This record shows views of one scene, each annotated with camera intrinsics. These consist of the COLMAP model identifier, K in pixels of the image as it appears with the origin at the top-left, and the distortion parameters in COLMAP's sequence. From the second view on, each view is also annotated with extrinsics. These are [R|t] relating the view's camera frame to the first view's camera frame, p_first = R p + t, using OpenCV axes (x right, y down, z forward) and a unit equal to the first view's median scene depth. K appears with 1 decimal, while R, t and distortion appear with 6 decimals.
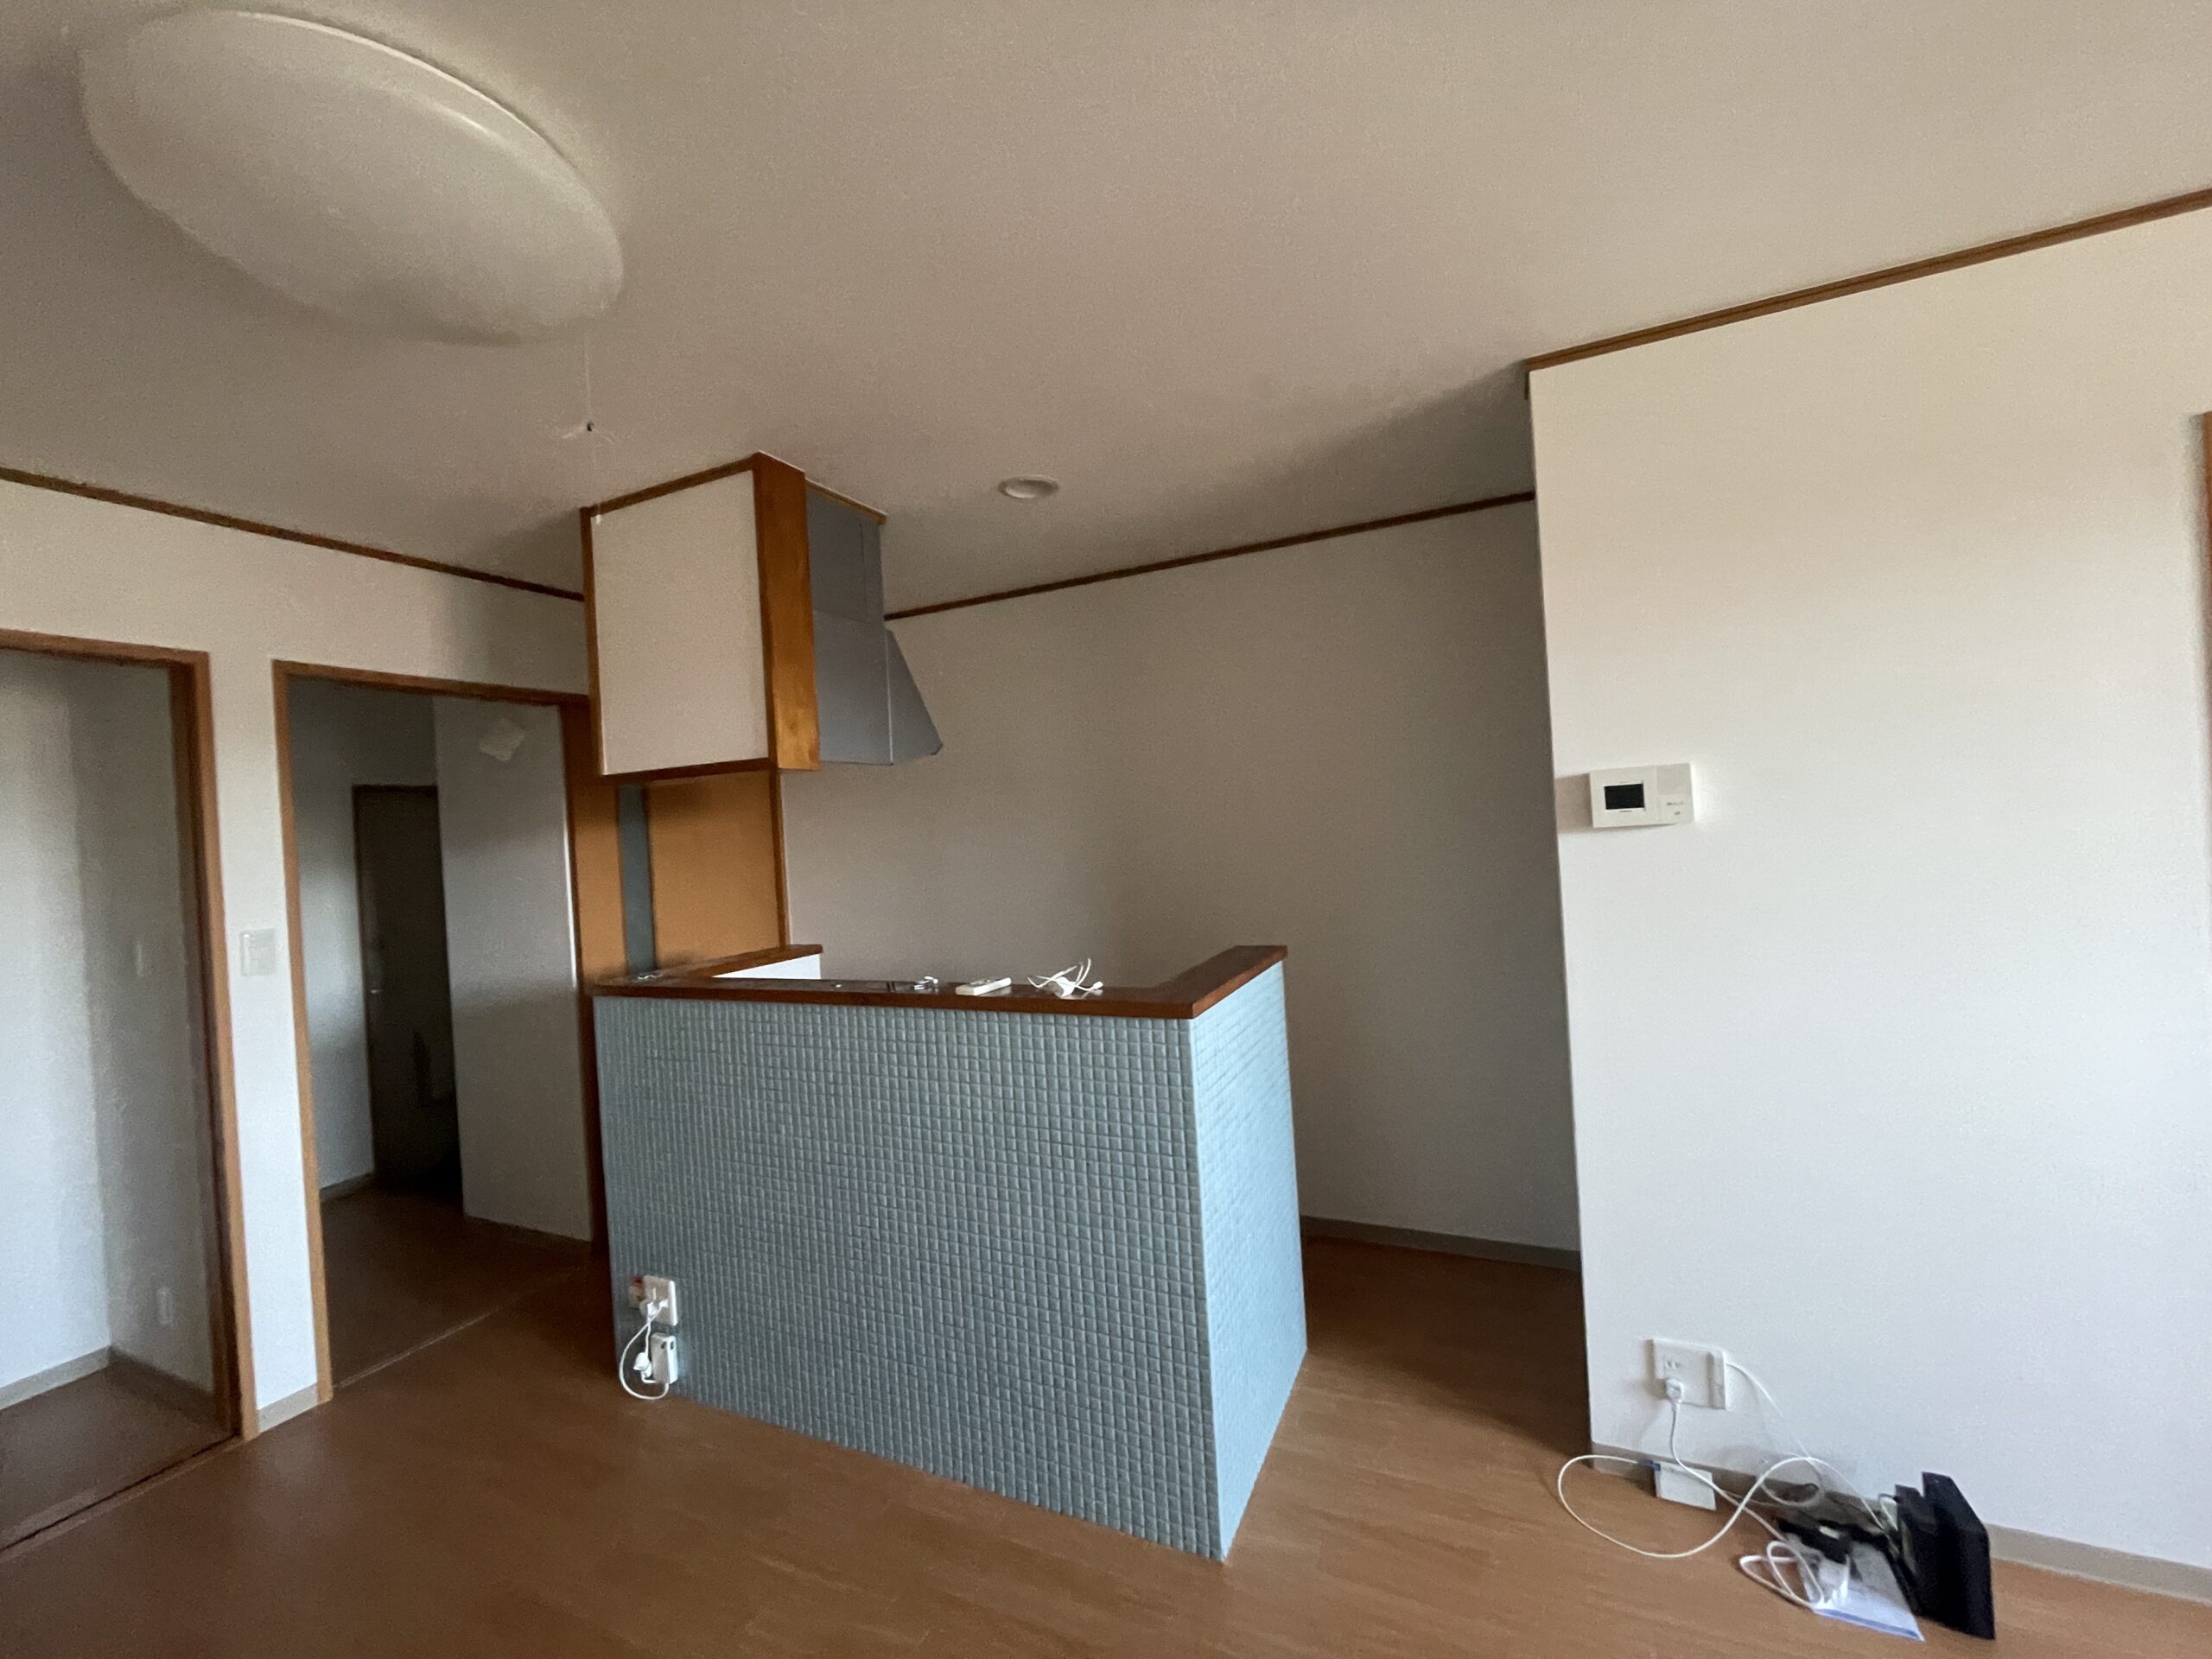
lens RADIAL K [[888.9, 0, 1110.9], [0, 888.9, 831.8], [0, 0, 1]] dist [-0.002652, -0.000351]
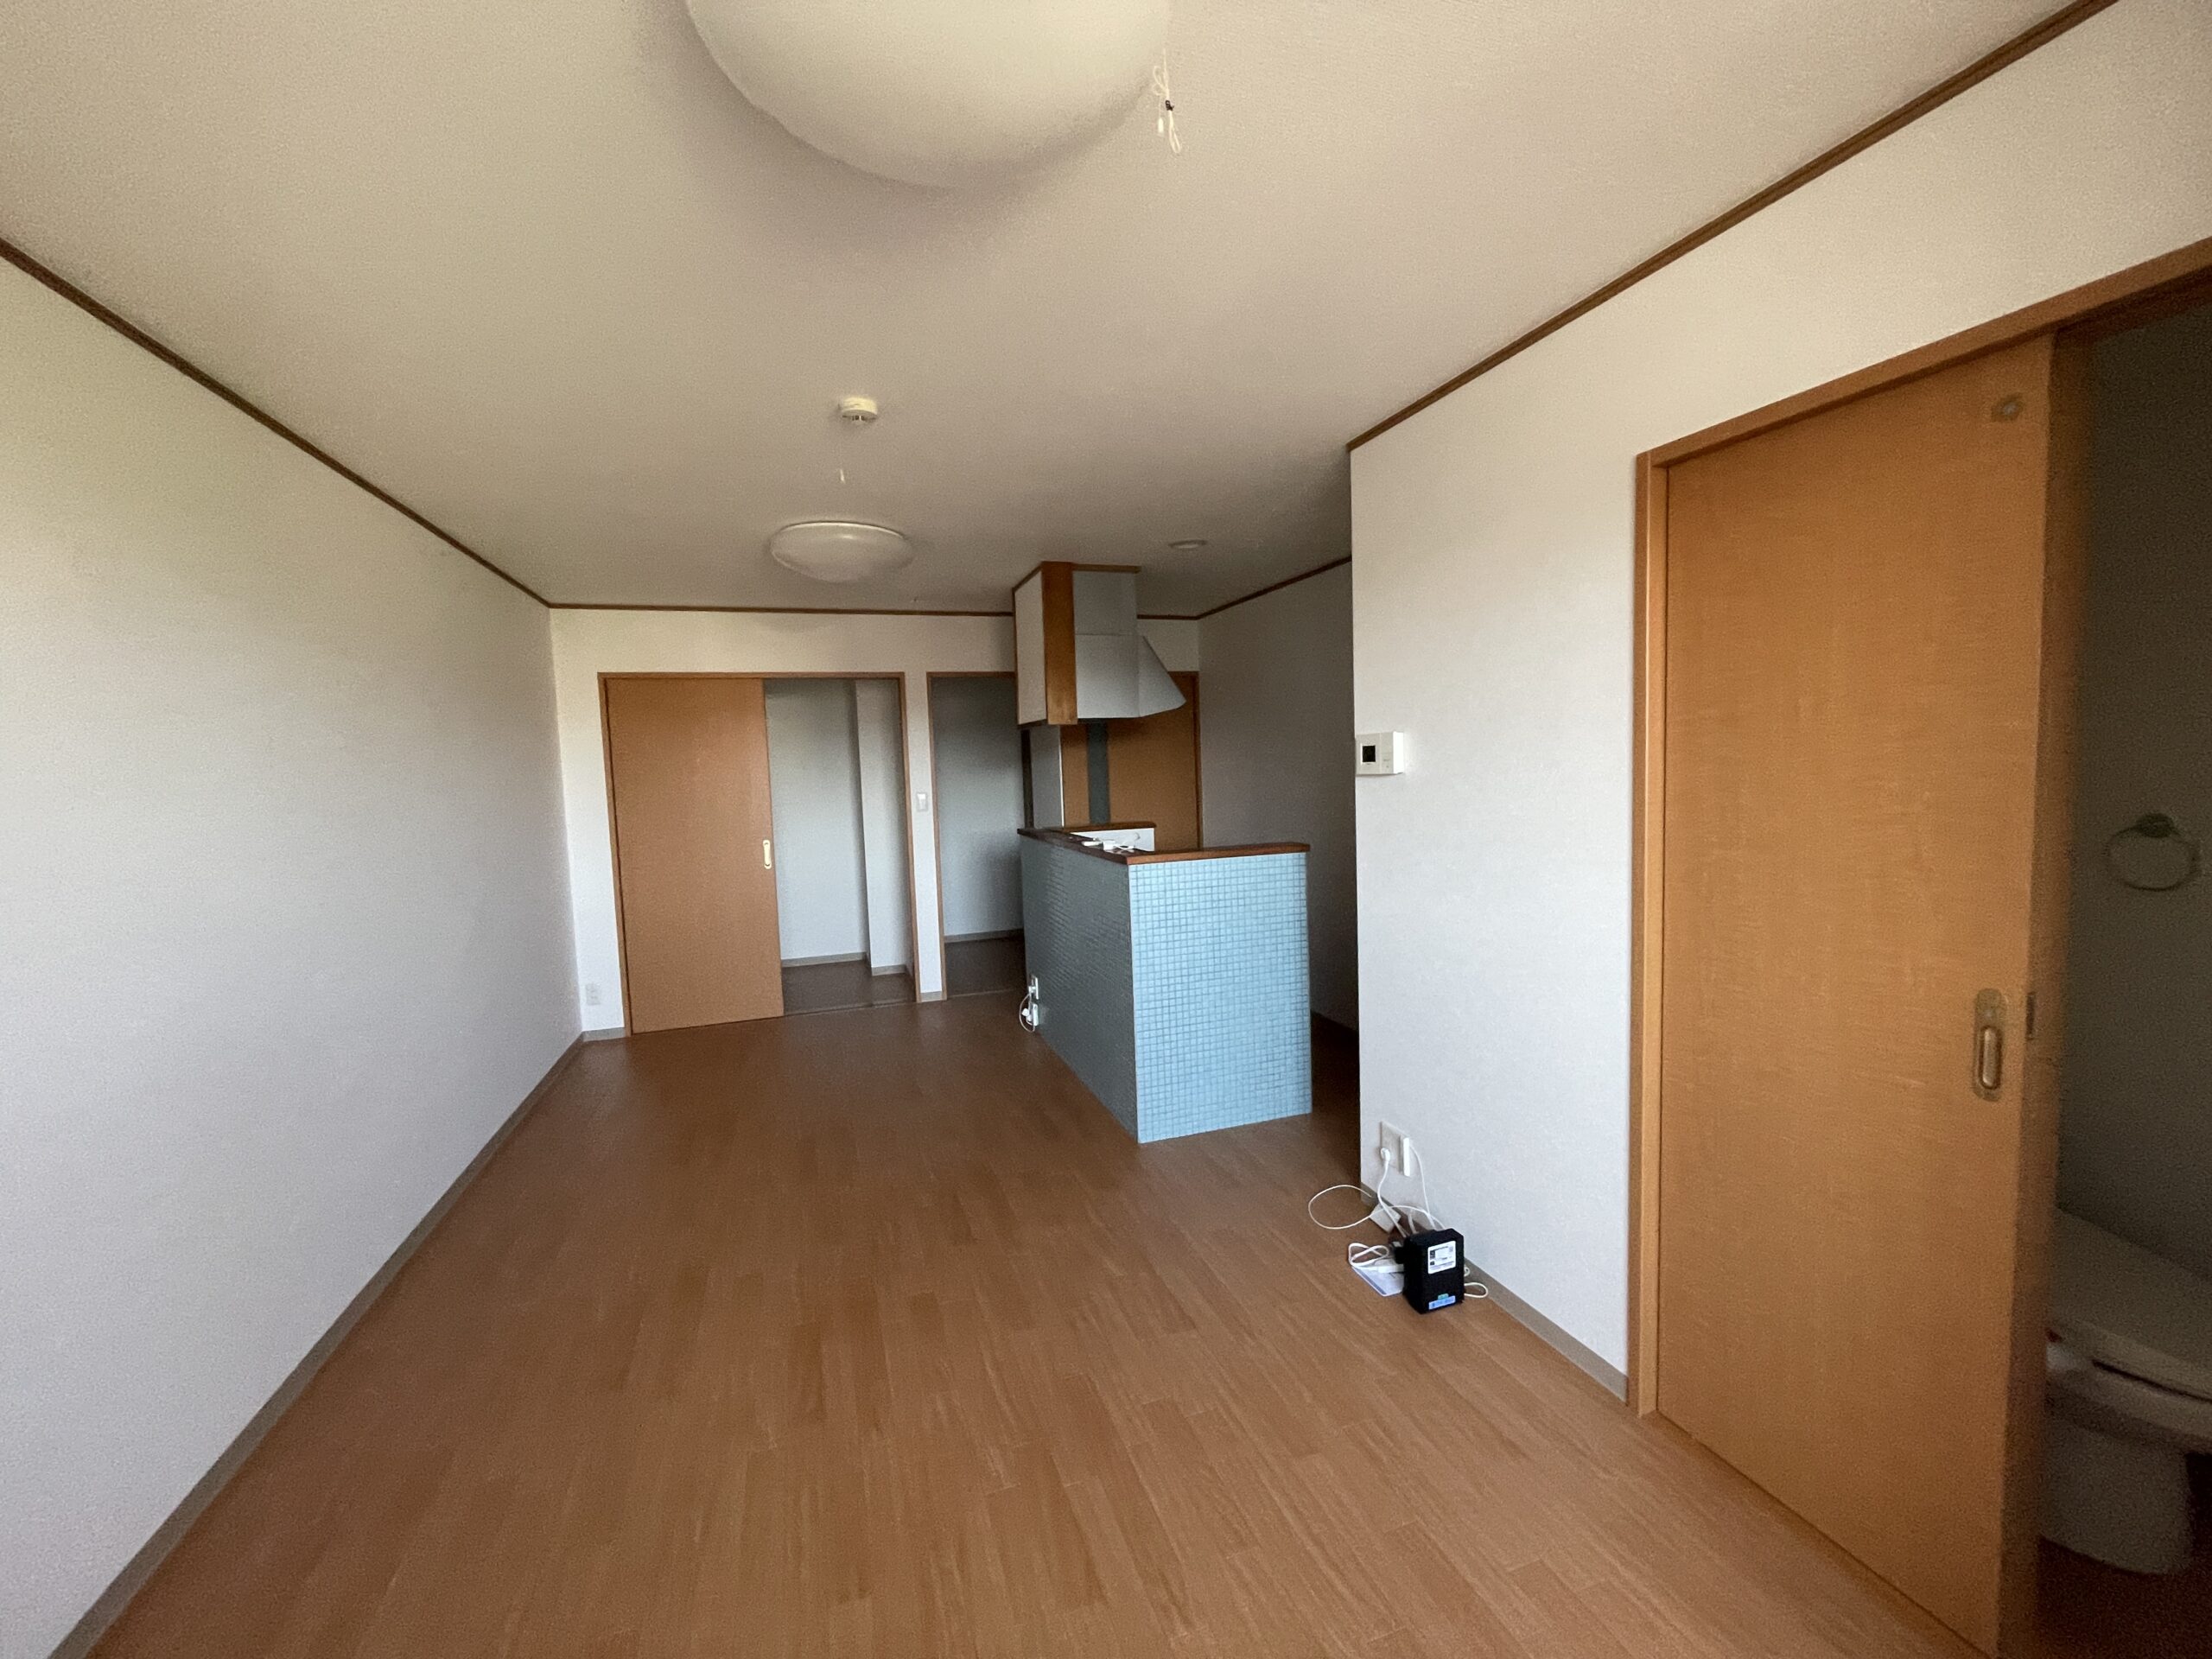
lens RADIAL K [[888.9, 0, 1100.0], [0, 888.9, 831.1], [0, 0, 1]] dist [-0.002652, -0.000351]
pose [[0.687990, 0.094130, -0.719590, 1.108756], [-0.017460, 0.993412, 0.113256, -0.059046], [0.725510, -0.065356, 0.685101, -0.276297]]
